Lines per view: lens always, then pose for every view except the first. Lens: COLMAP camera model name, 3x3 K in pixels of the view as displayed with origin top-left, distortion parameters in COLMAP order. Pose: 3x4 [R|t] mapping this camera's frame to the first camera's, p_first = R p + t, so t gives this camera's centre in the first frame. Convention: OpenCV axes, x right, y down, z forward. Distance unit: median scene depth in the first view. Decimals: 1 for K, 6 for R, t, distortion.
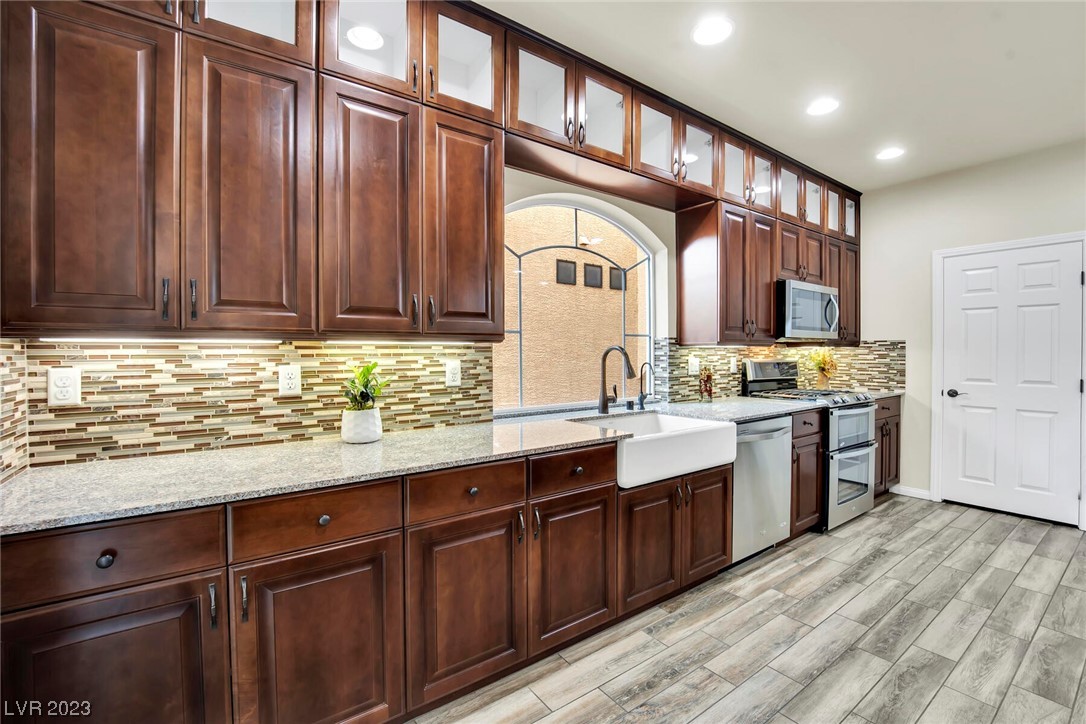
lens RADIAL K [[442.1, 0, 545.3], [0, 442.1, 355.8], [0, 0, 1]] dist [-0.021732, 0.000738]
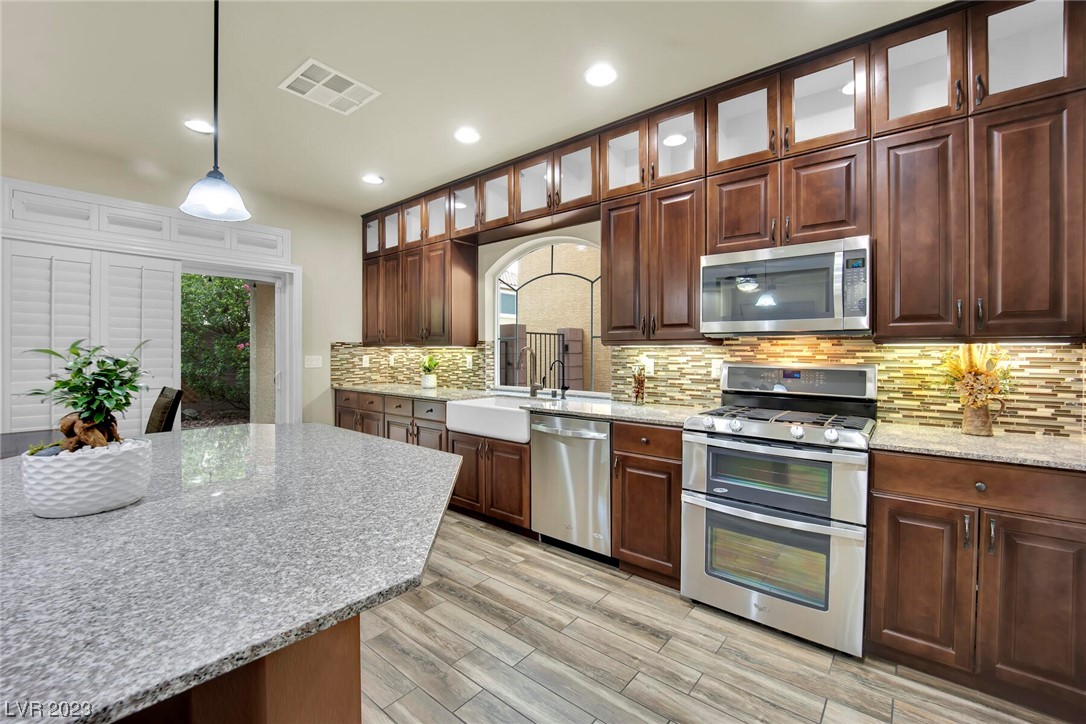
lens RADIAL K [[442.1, 0, 545.3], [0, 442.1, 355.8], [0, 0, 1]] dist [-0.021732, 0.000738]
pose [[0.285299, 0.013659, -0.958341, 1.605109], [-0.009311, 0.999891, 0.011479, -0.013119], [0.958393, 0.005648, 0.285395, 0.705690]]
